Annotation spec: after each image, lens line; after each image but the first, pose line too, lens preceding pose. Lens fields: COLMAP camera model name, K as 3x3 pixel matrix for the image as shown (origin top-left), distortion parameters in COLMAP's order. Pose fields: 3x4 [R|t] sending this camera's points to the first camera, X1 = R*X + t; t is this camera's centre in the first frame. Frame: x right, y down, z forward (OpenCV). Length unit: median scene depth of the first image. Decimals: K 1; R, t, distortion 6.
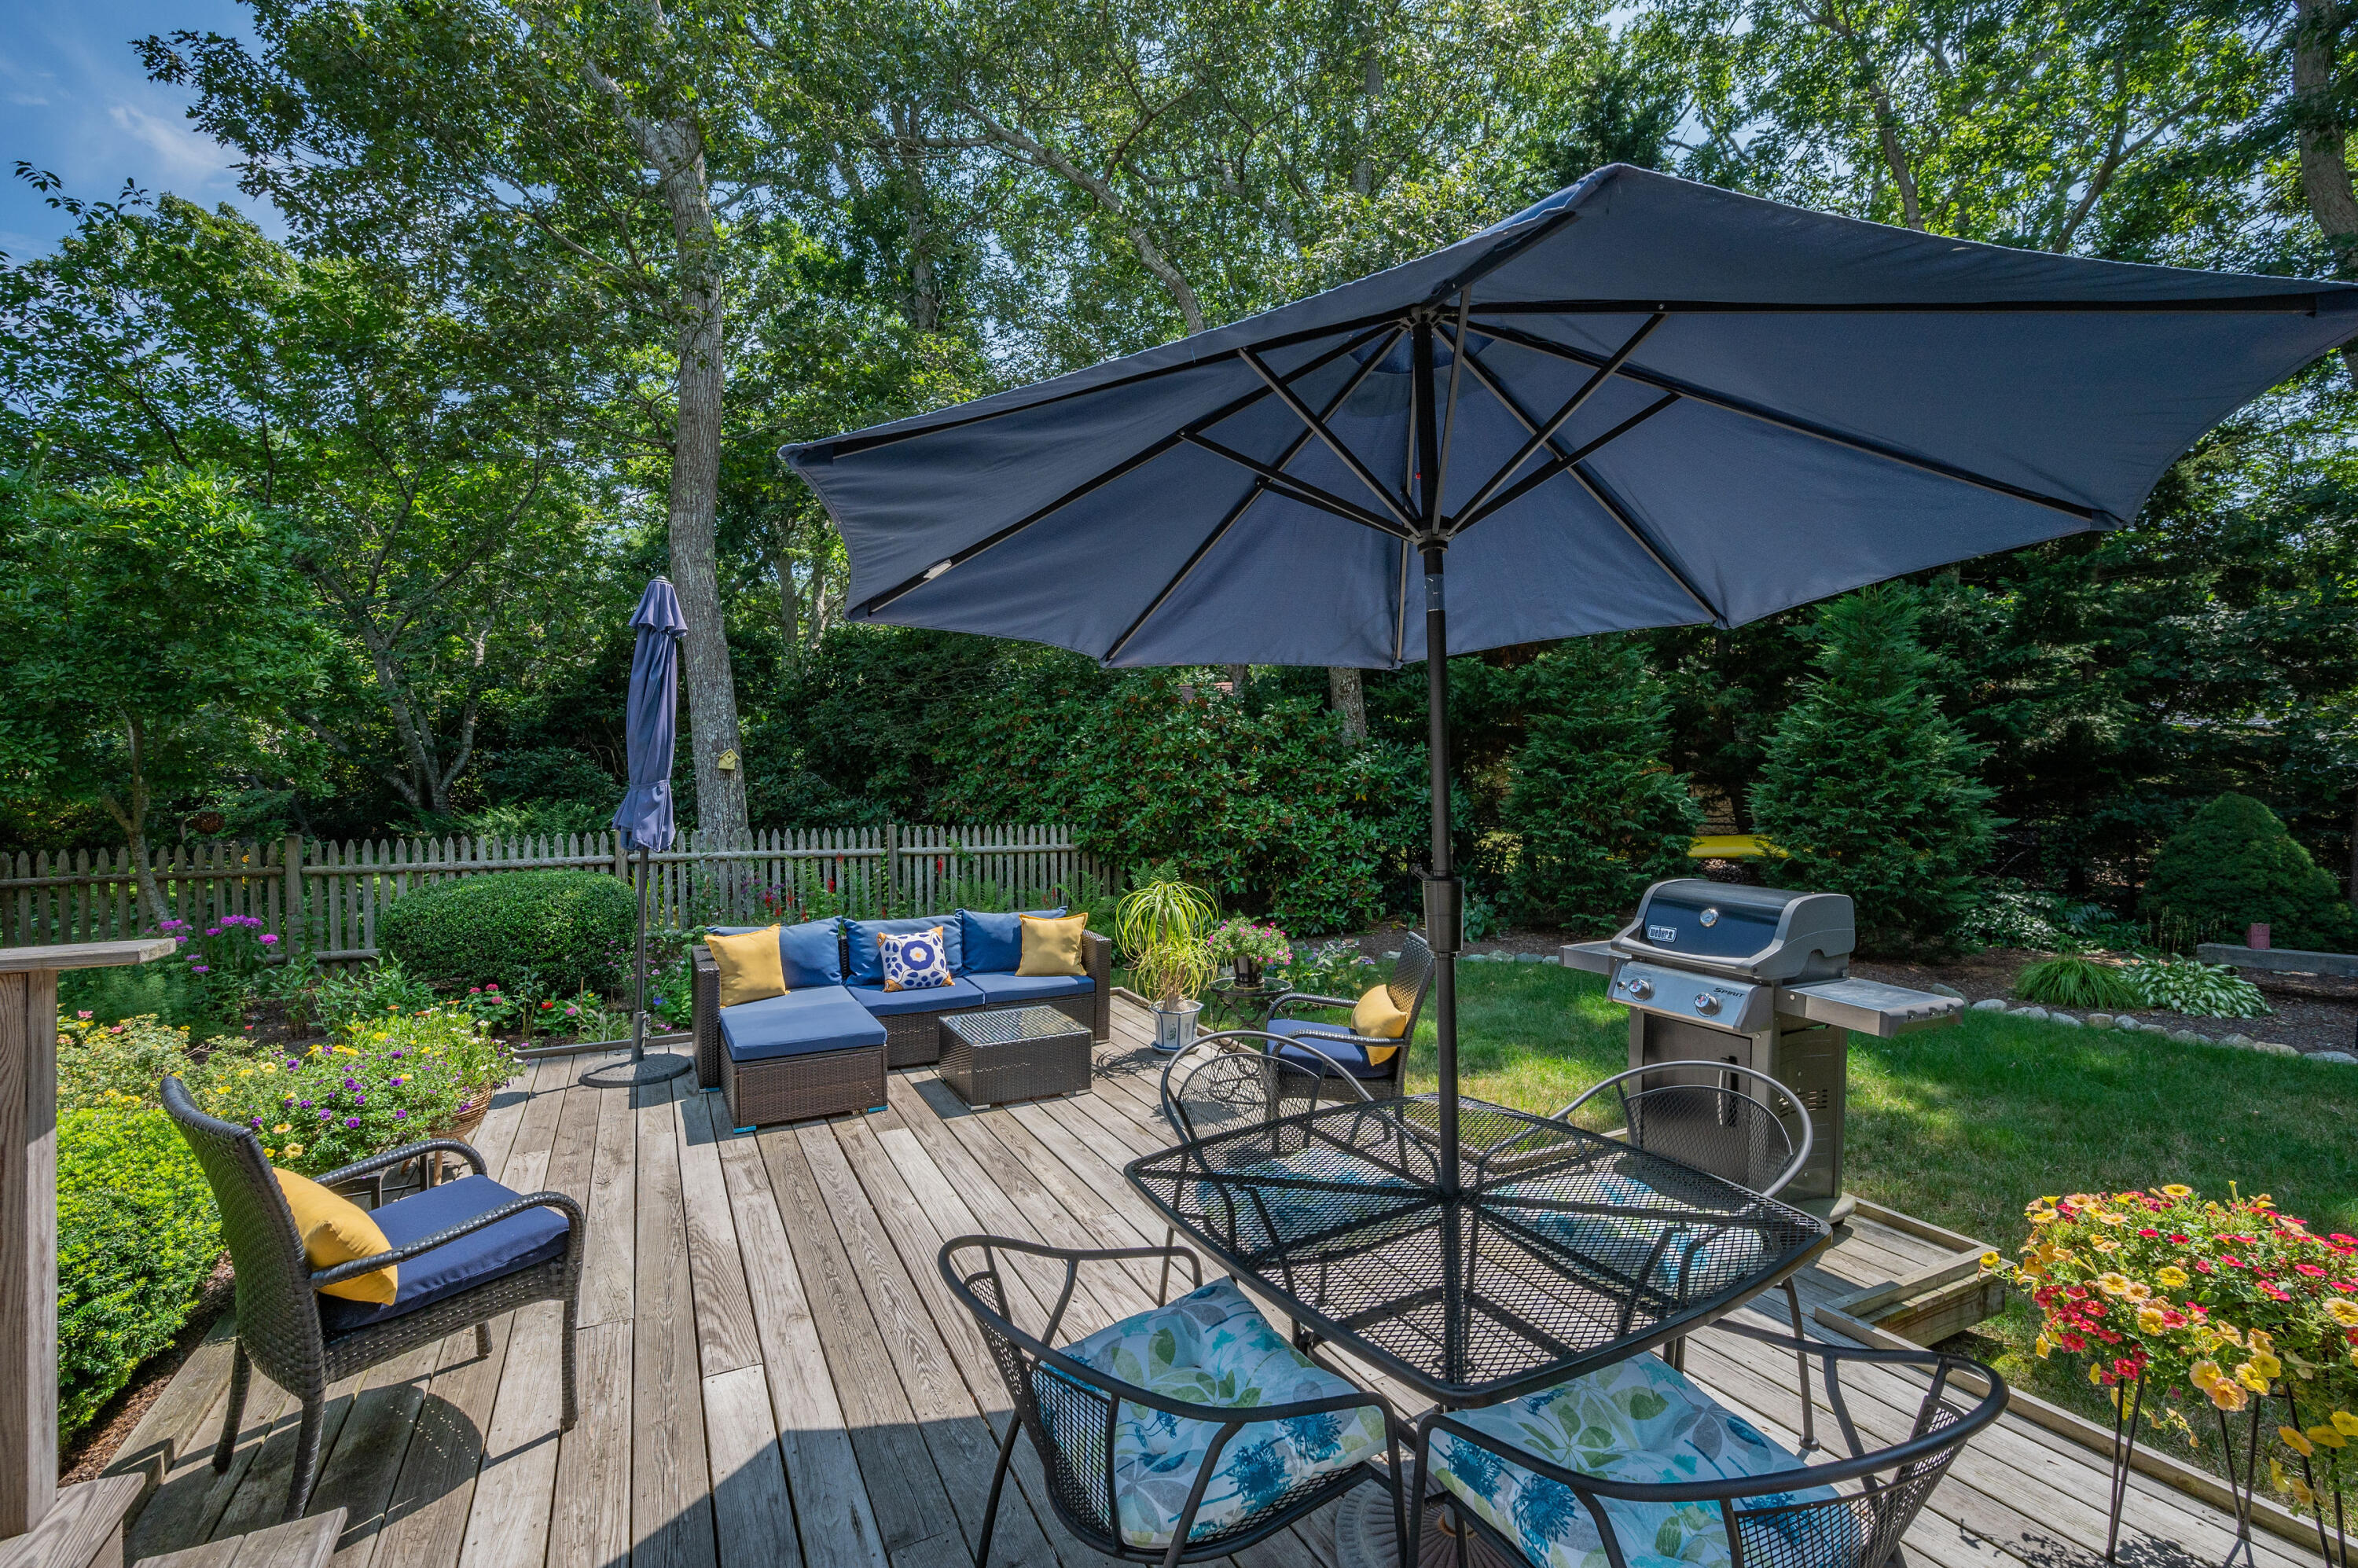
lens RADIAL K [[992.7, 0, 1179.0], [0, 992.7, 784.0], [0, 0, 1]] dist [-0.000692, -0.000242]
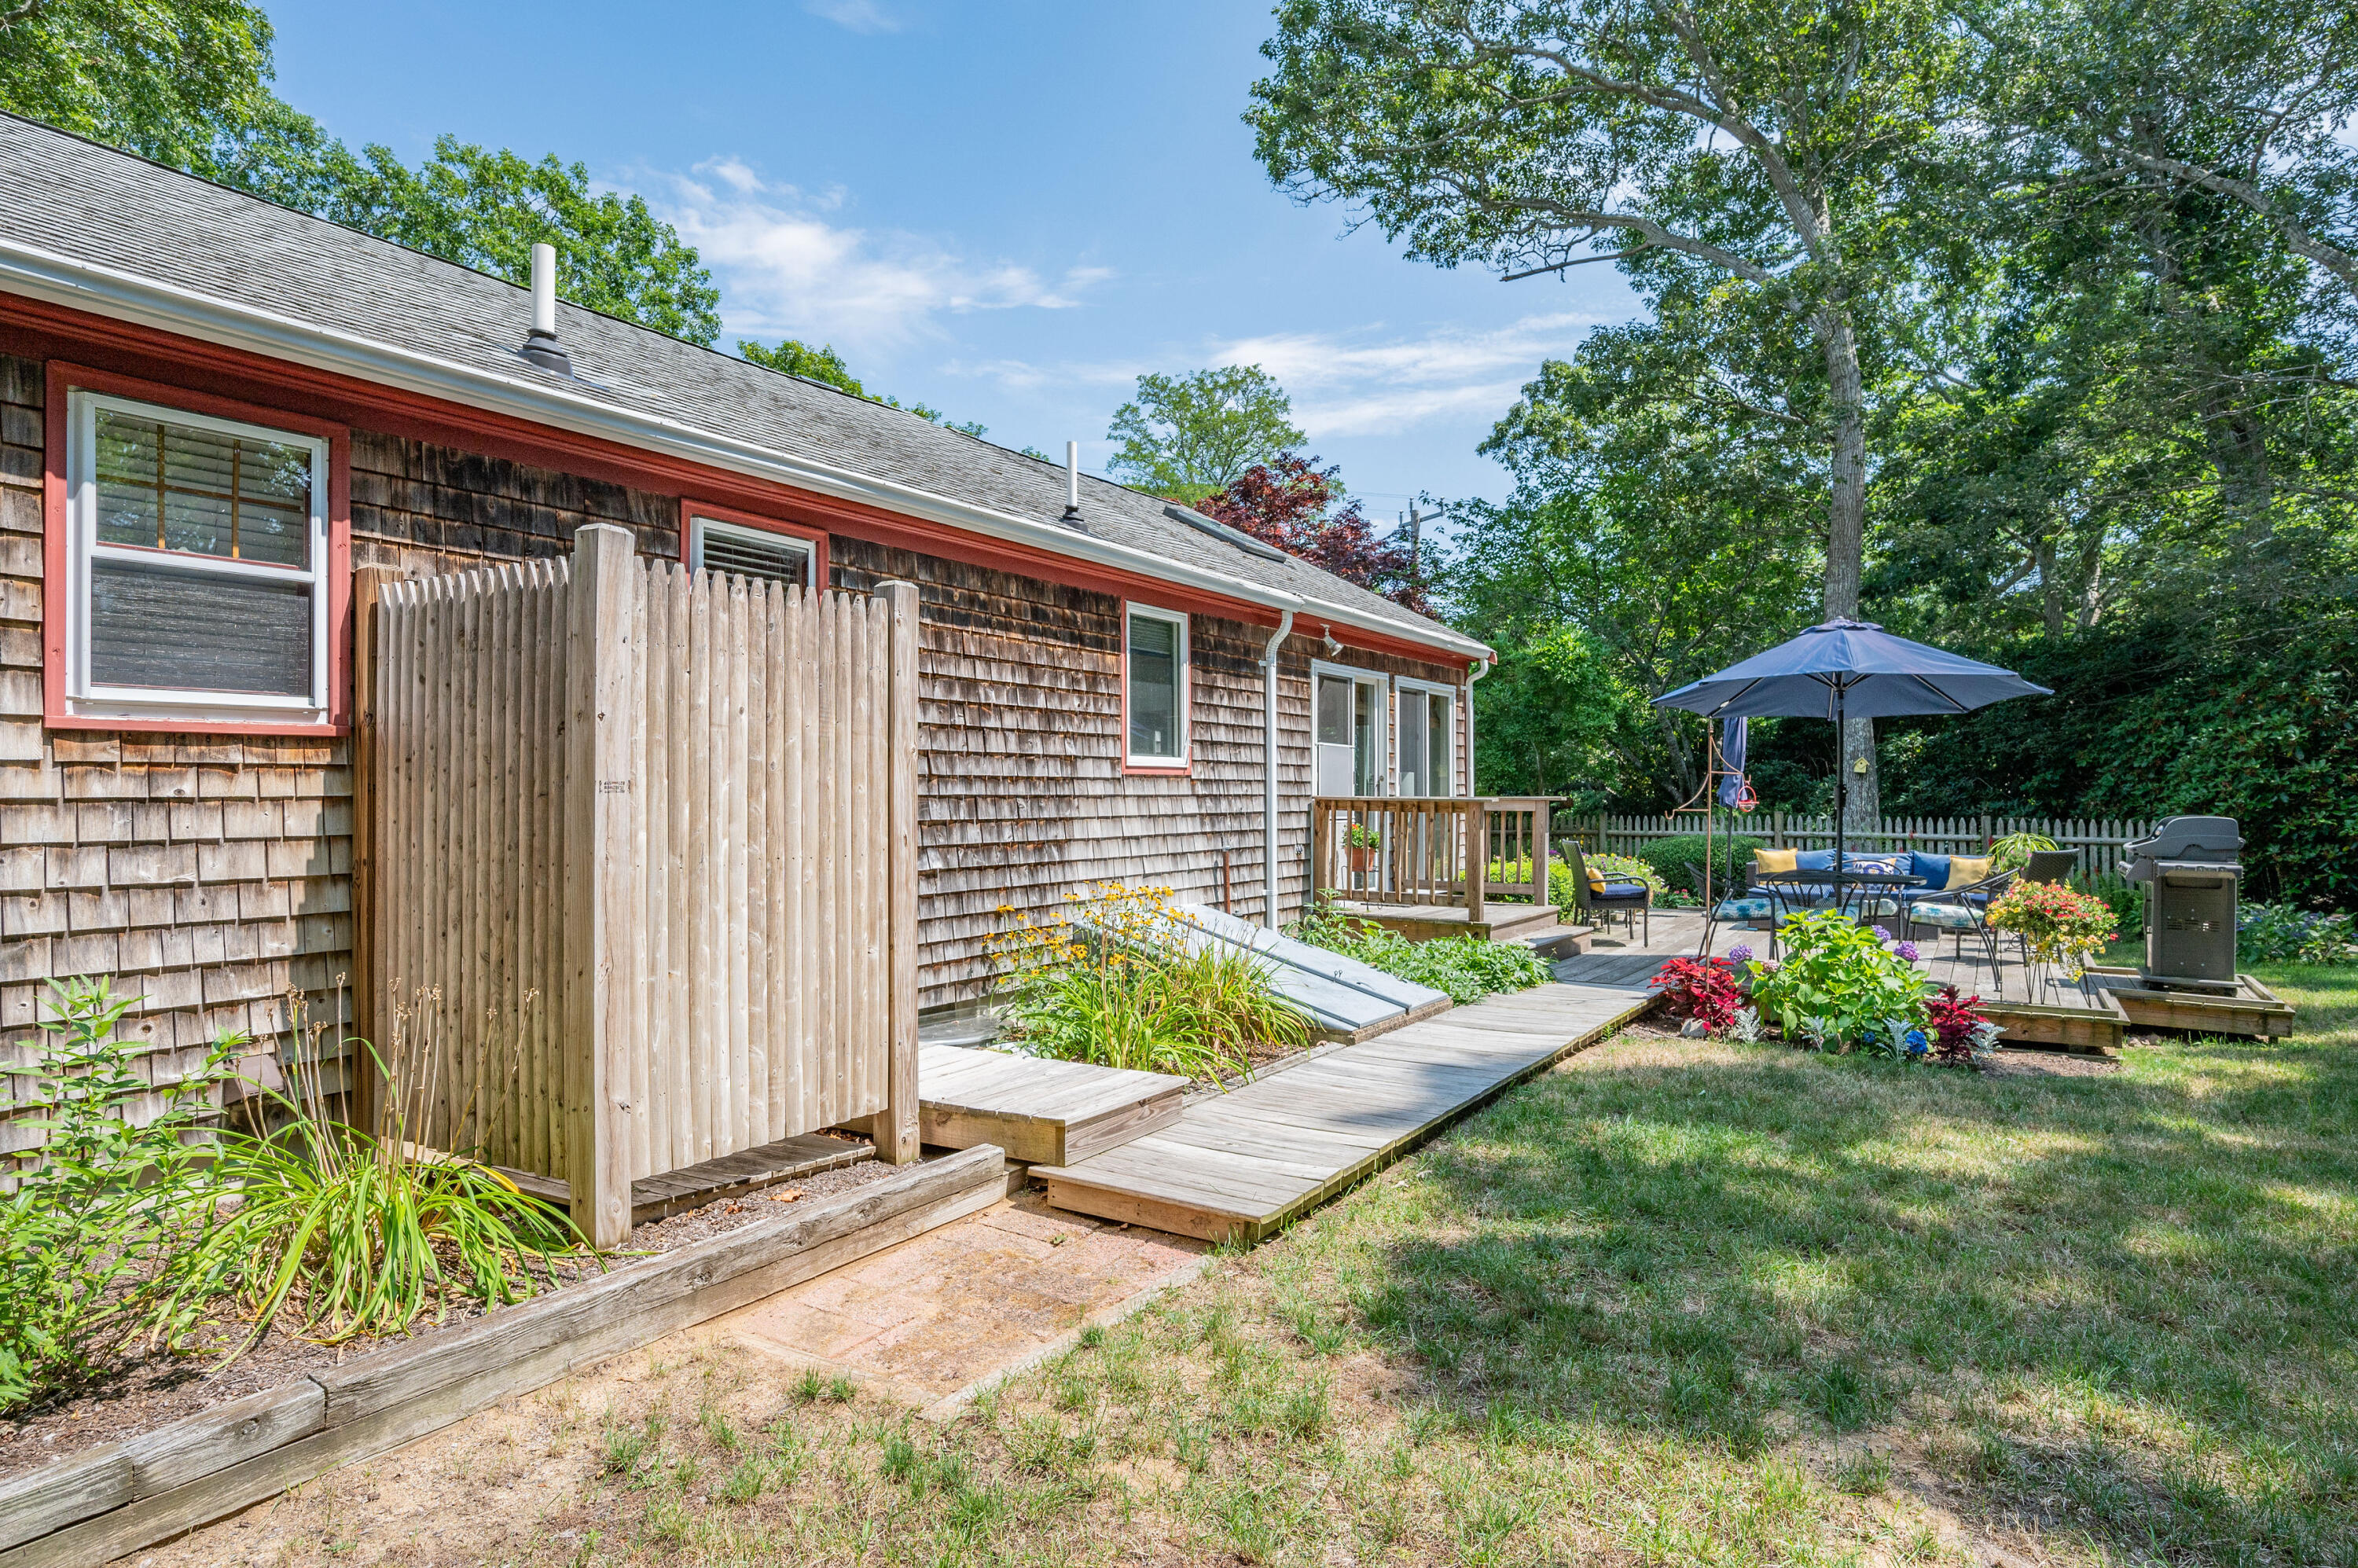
lens RADIAL K [[1109.6, 0, 1196.7], [0, 1109.6, 785.8], [0, 0, 1]] dist [0.000871, -0.000741]
pose [[0.459589, -0.000618, -0.888132, 0.880230], [-0.012908, 0.999889, -0.007376, 0.048555], [0.888038, 0.014854, 0.459530, -0.915271]]
